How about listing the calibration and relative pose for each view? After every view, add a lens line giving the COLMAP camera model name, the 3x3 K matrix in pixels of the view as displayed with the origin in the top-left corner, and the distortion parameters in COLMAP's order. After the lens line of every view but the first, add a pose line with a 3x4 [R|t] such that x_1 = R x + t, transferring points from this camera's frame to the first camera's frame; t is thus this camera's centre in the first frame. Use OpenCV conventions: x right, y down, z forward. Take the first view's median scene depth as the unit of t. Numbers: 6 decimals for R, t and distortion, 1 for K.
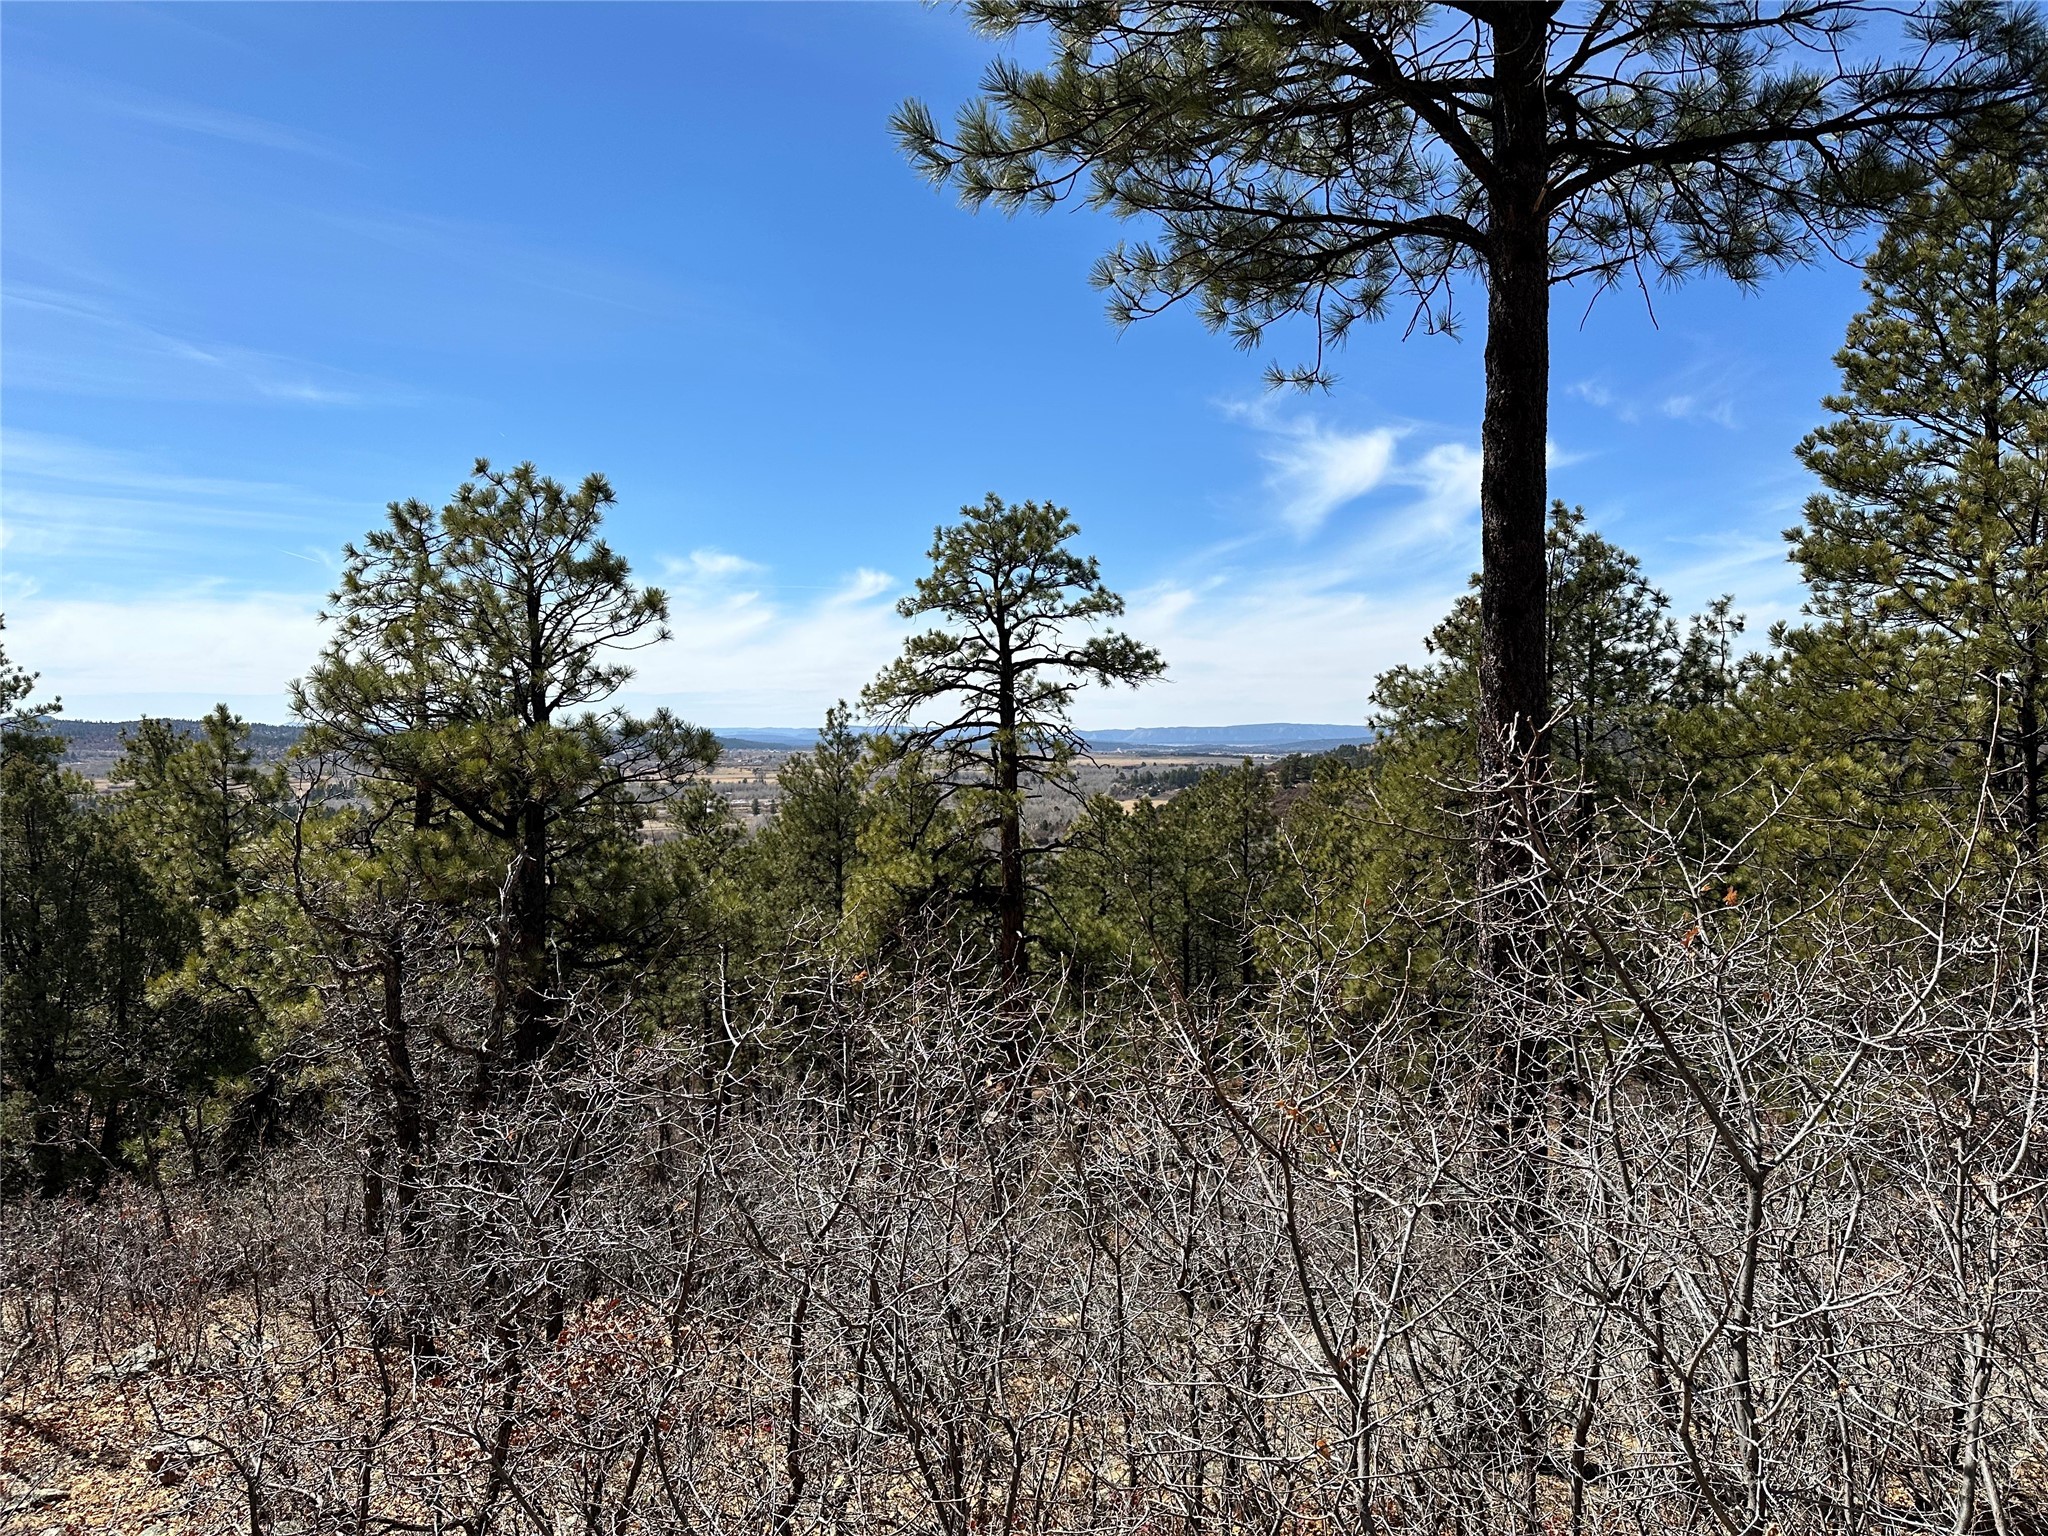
lens RADIAL K [[1436.0, 0, 1018.8], [0, 1436.0, 766.5], [0, 0, 1]] dist [0.001851, -0.010387]
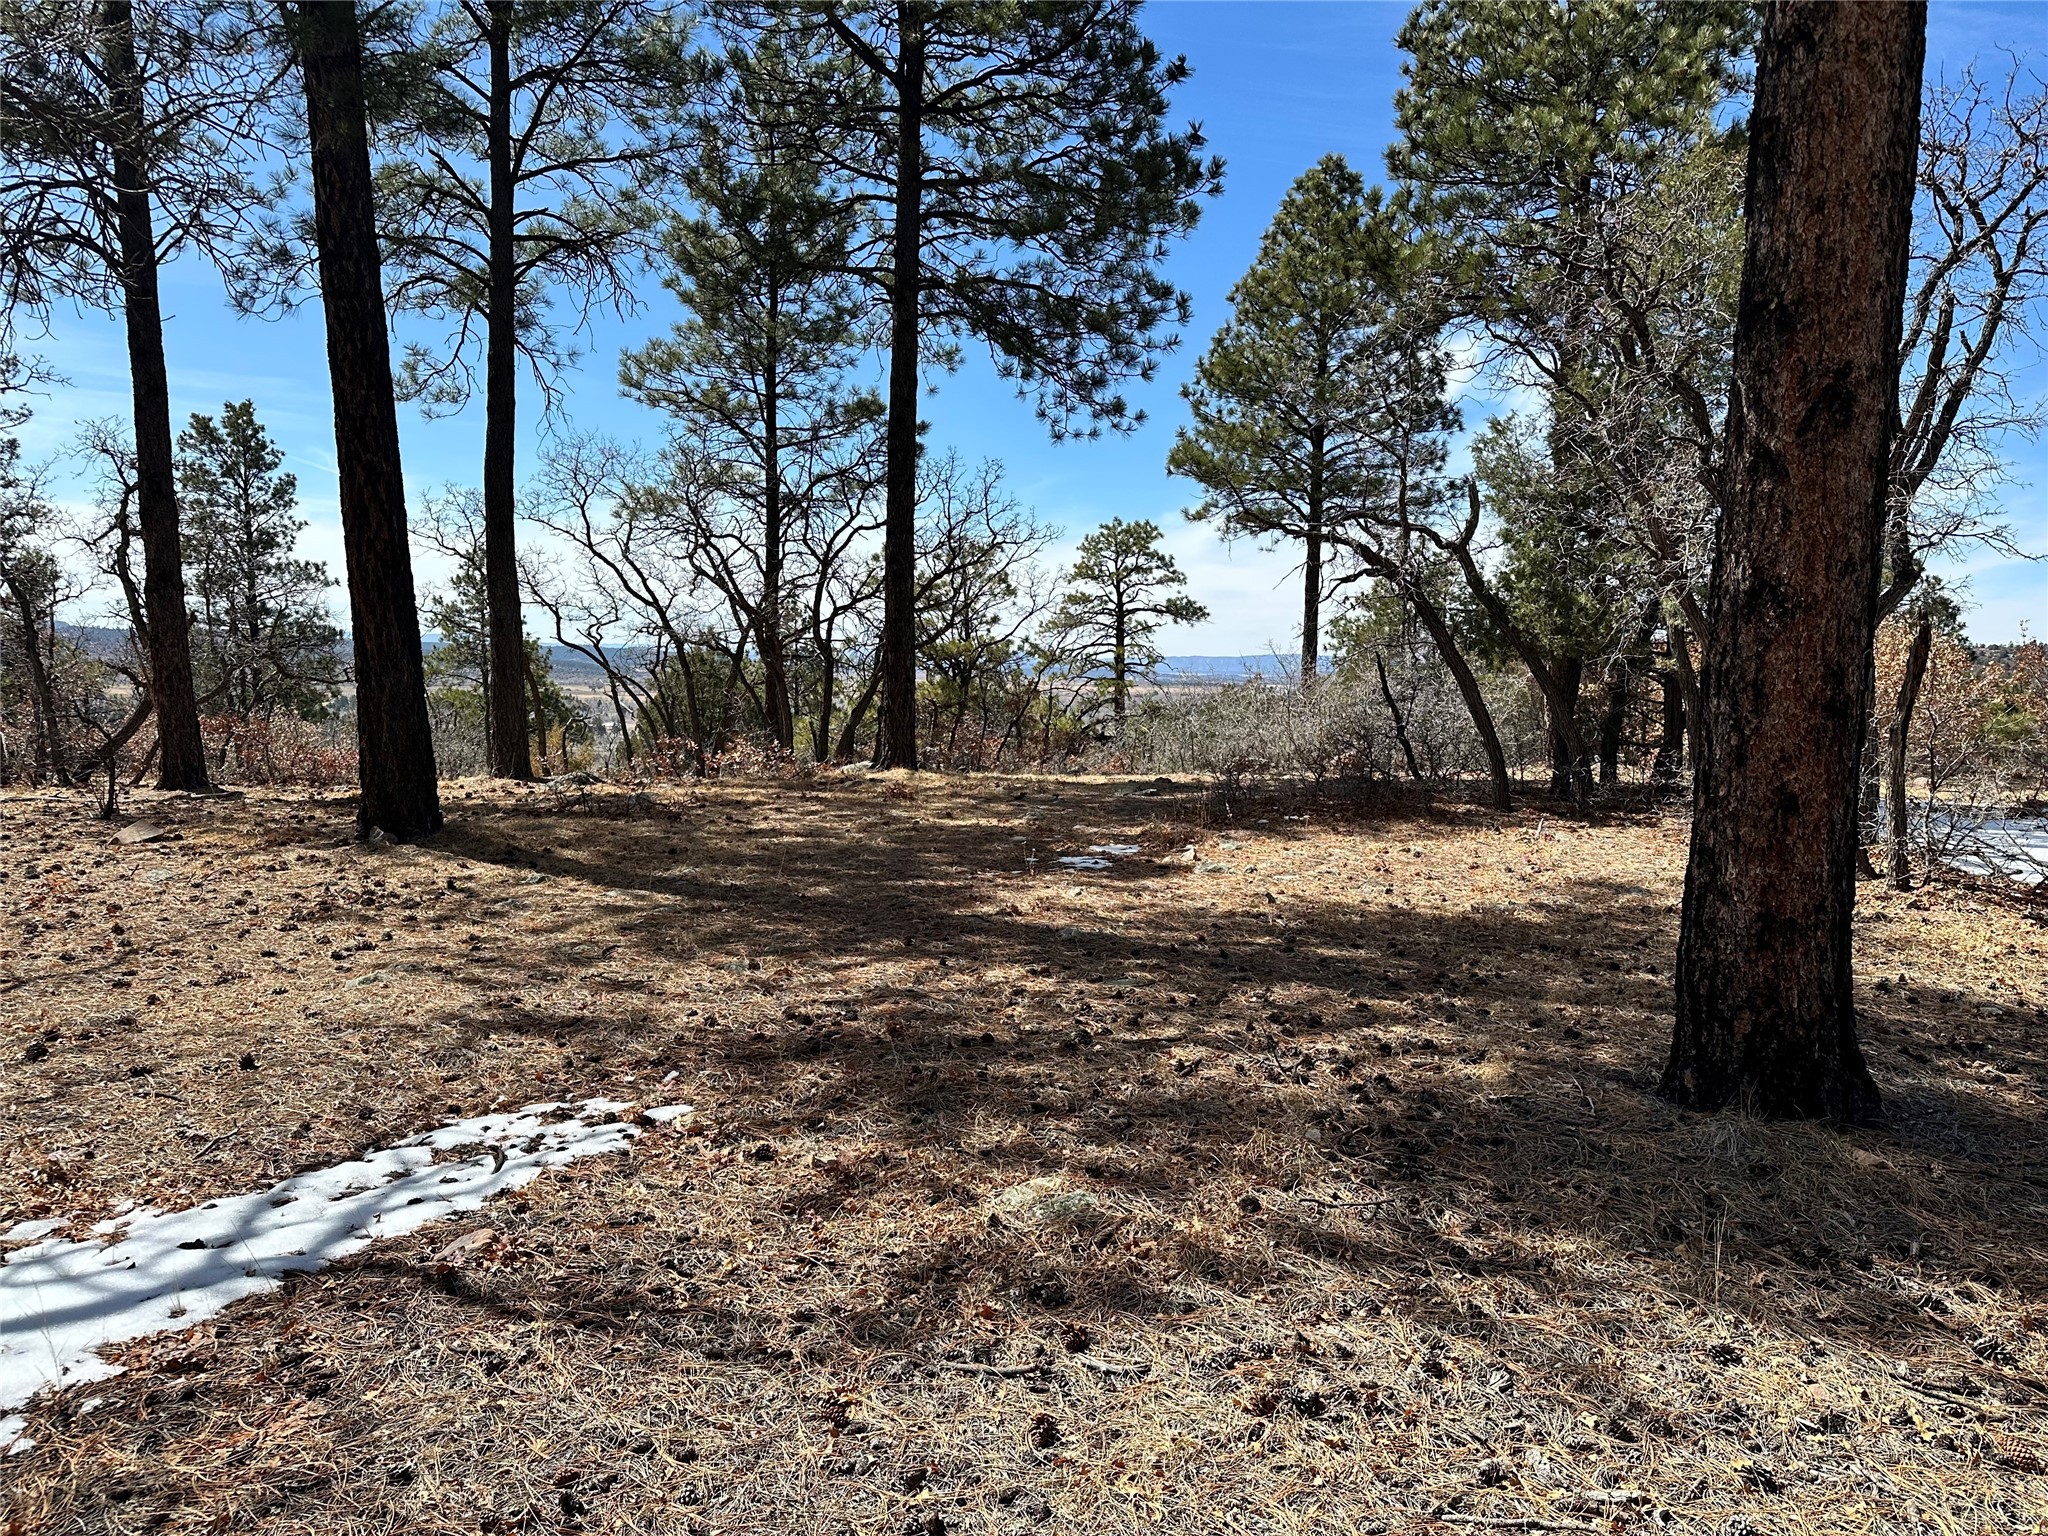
lens RADIAL K [[1436.0, 0, 1031.7], [0, 1436.0, 769.3], [0, 0, 1]] dist [0.001851, -0.010387]
pose [[0.999804, 0.019541, 0.003314, -0.122610], [-0.019683, 0.998533, 0.050447, 0.038348], [-0.002324, -0.050503, 0.998721, -0.806815]]
